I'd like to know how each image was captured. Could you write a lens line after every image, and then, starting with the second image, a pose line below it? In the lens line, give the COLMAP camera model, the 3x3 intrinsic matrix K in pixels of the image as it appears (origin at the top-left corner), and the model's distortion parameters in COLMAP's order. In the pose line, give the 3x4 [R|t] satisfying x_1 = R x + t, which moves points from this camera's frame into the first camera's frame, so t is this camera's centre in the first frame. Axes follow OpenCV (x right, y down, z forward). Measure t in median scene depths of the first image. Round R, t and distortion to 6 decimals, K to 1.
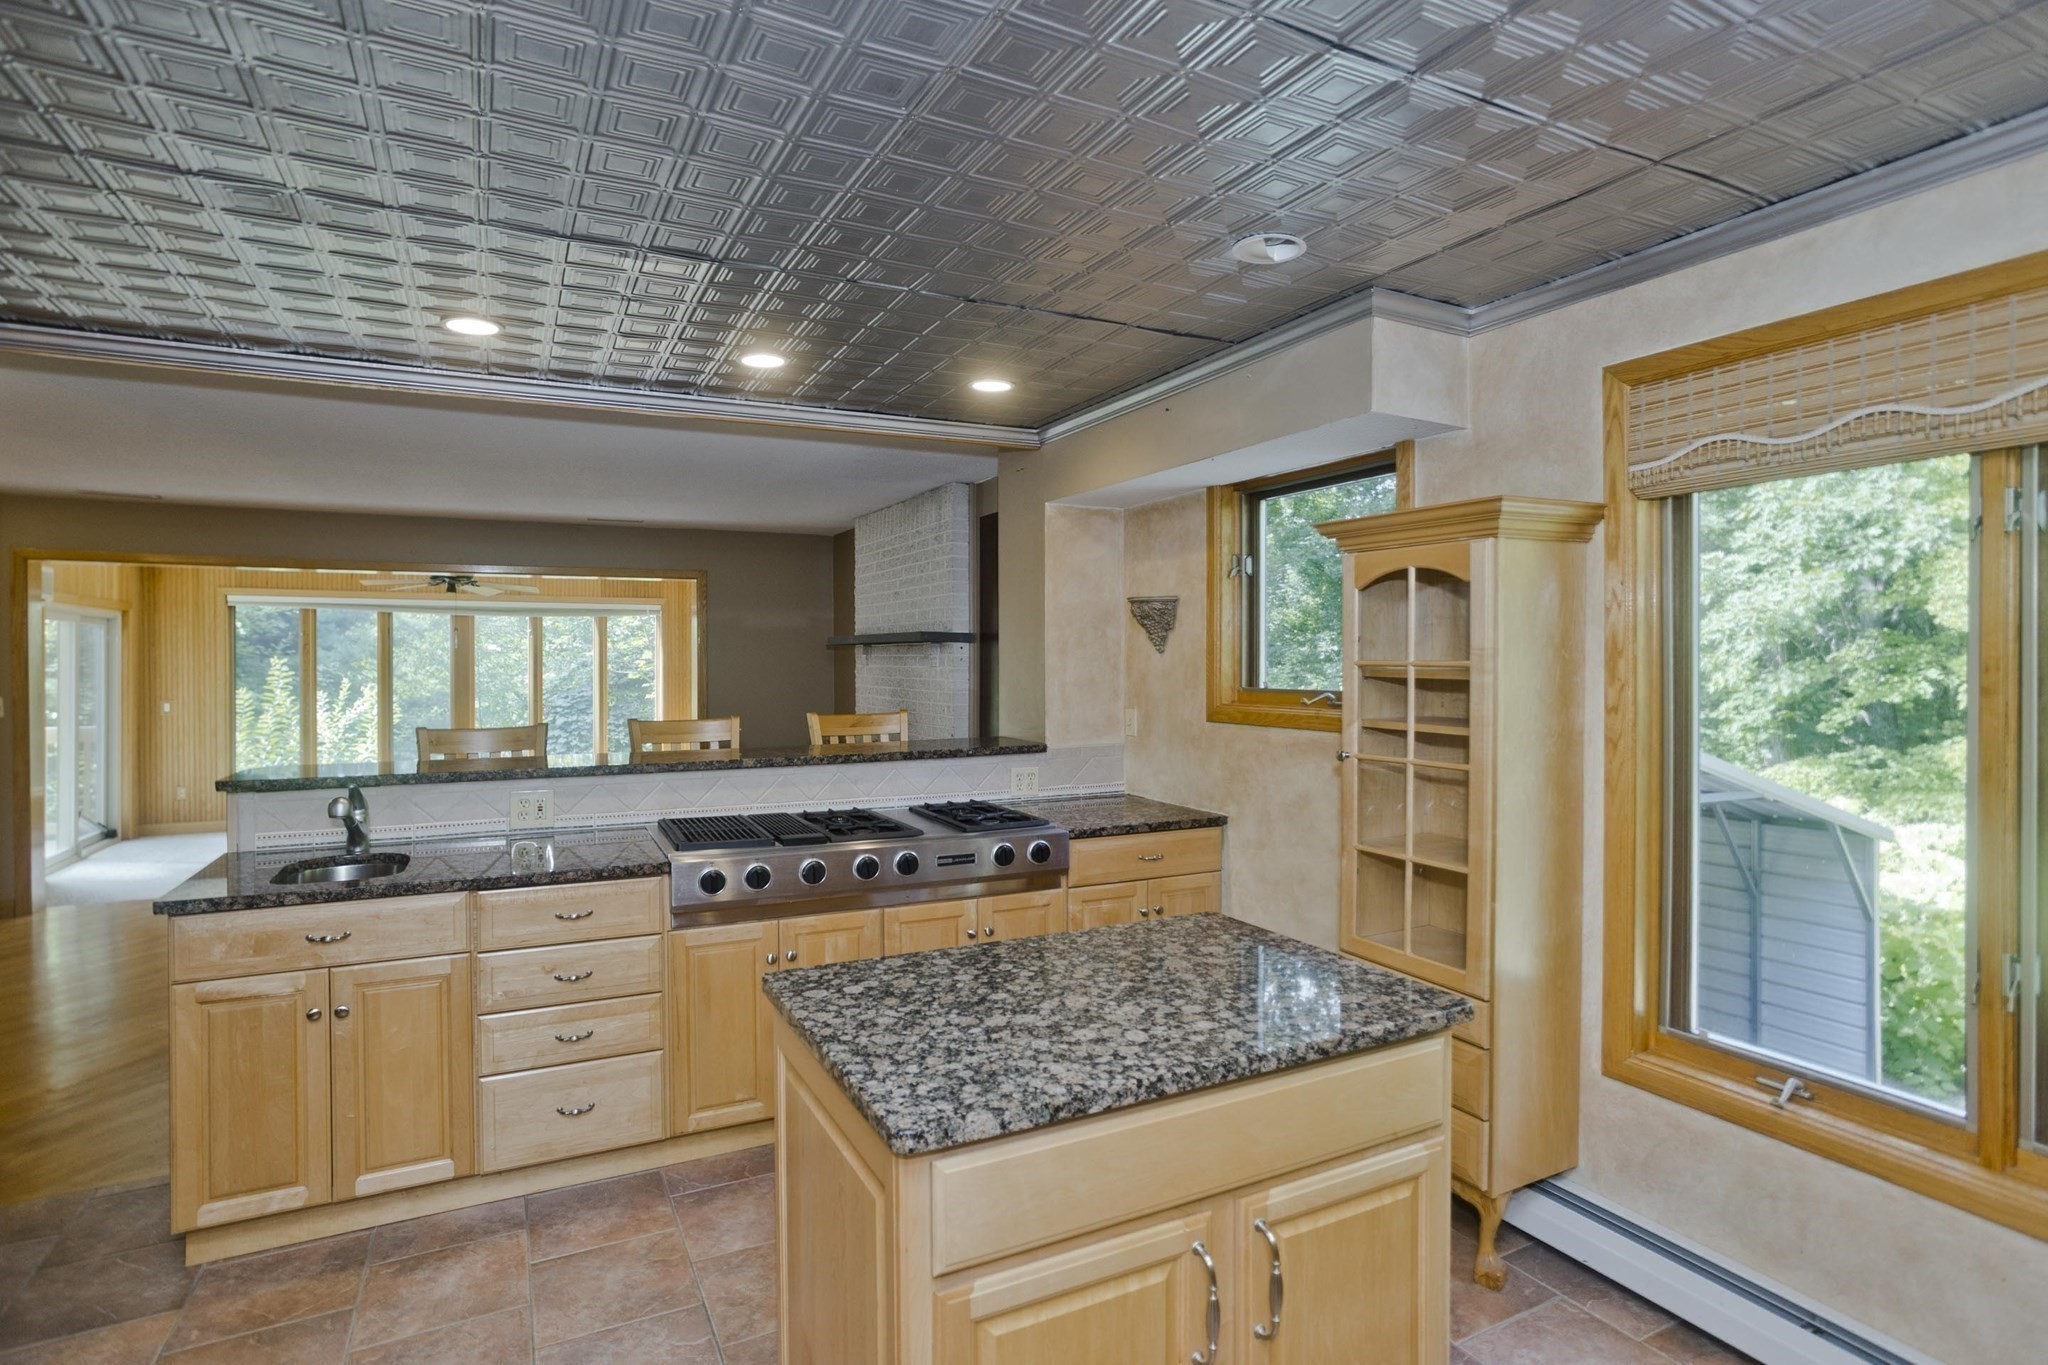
lens RADIAL K [[998.3, 0, 1027.1], [0, 998.3, 671.6], [0, 0, 1]] dist [-0.049331, 0.028555]
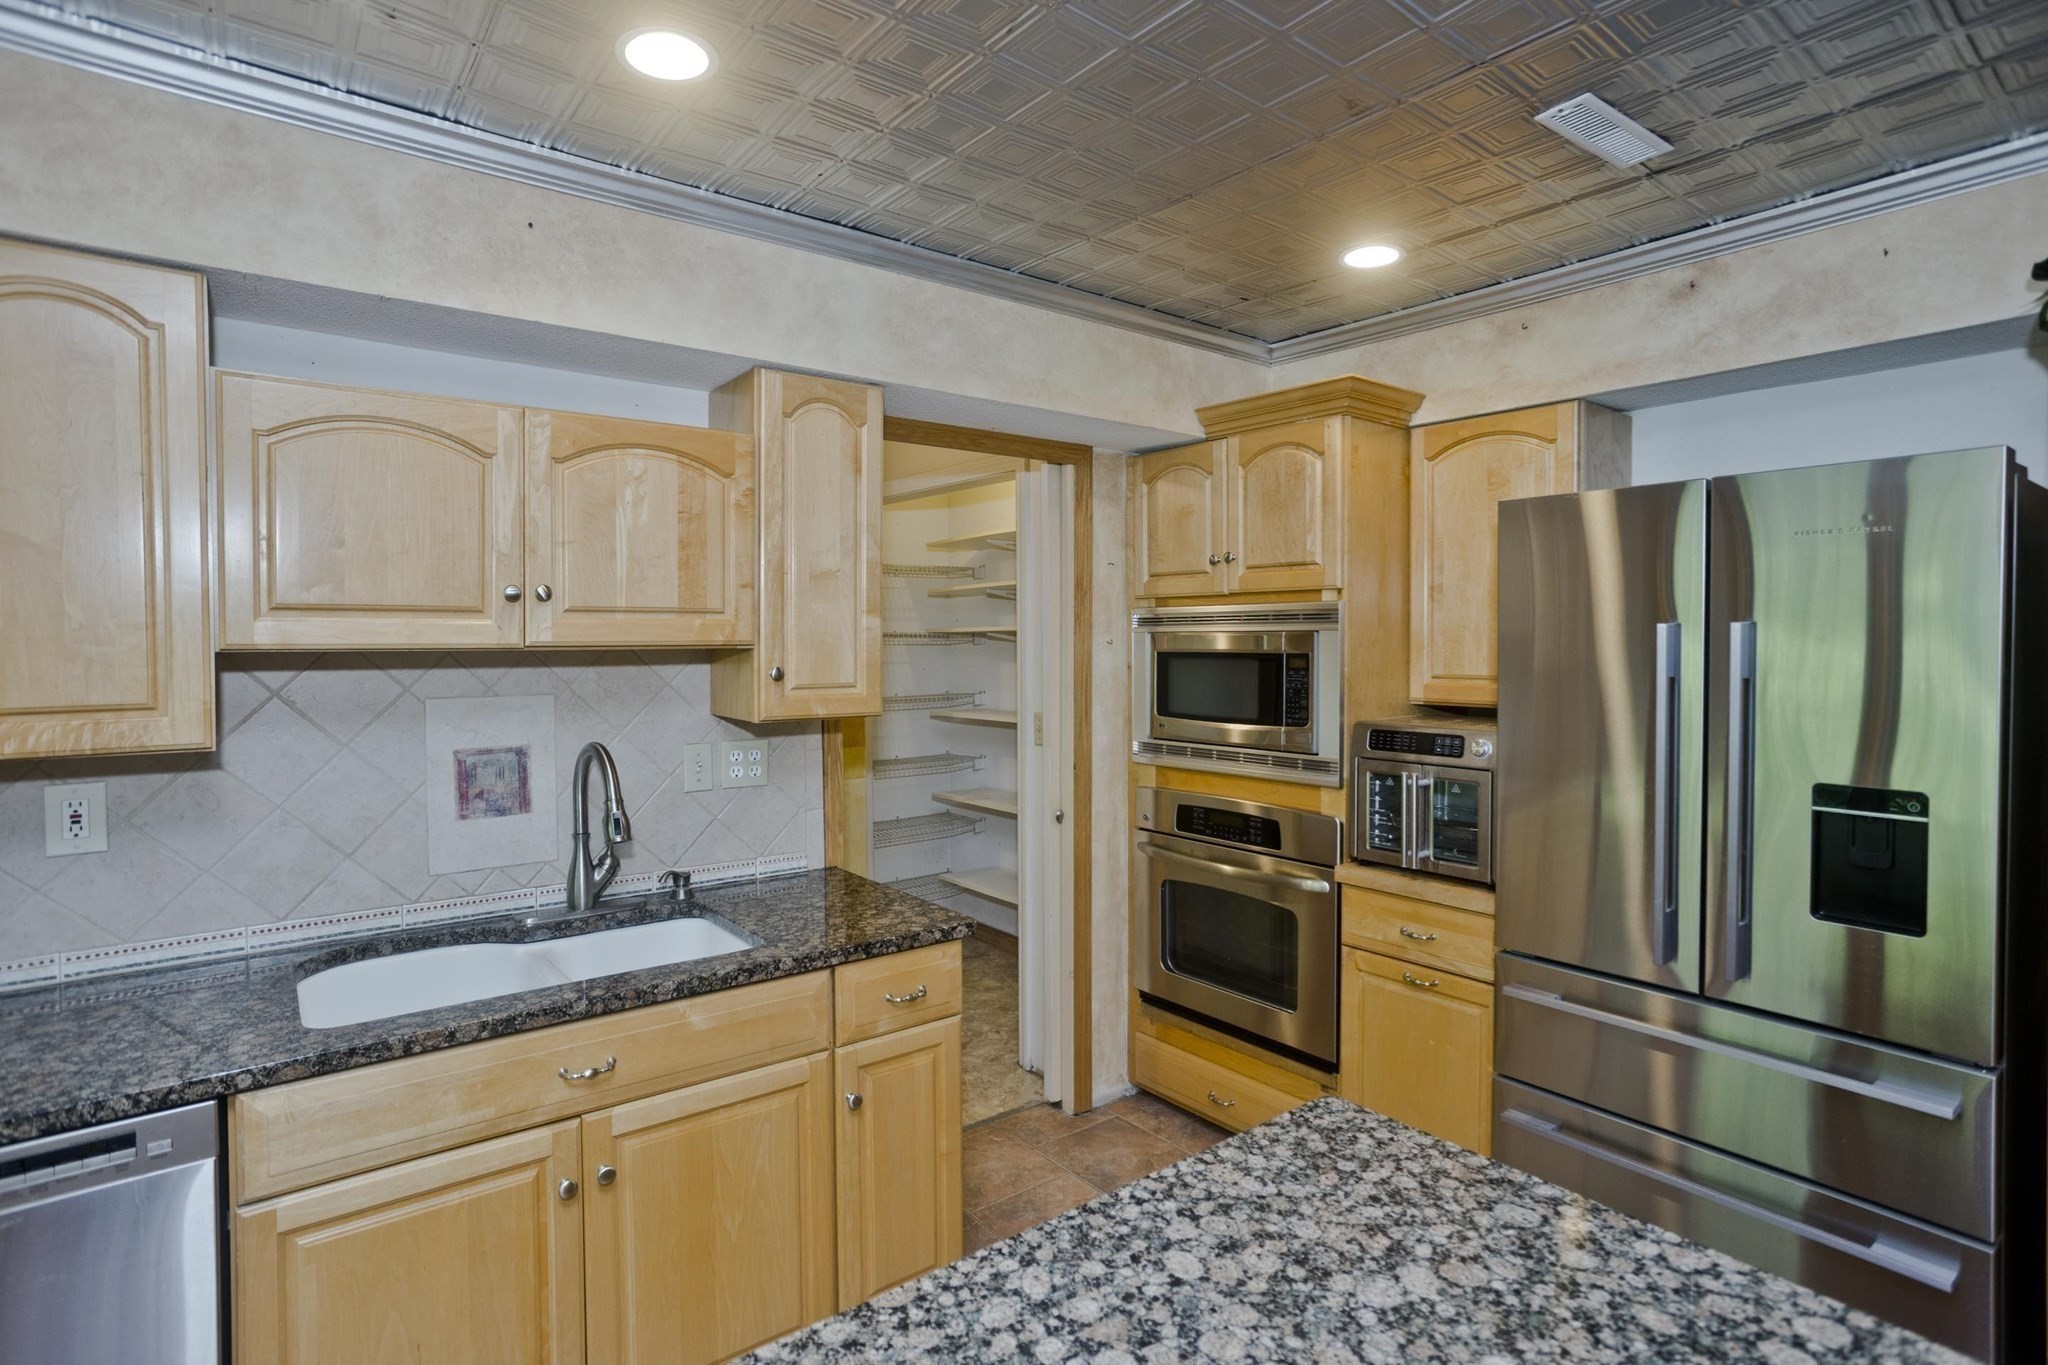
lens RADIAL K [[1012.9, 0, 1009.8], [0, 1012.9, 665.2], [0, 0, 1]] dist [-0.054643, 0.029279]
pose [[-0.985162, 0.008030, -0.171438, 0.334356], [0.002593, 0.999487, 0.031913, -0.047621], [0.171606, 0.030994, -0.984678, 1.624816]]
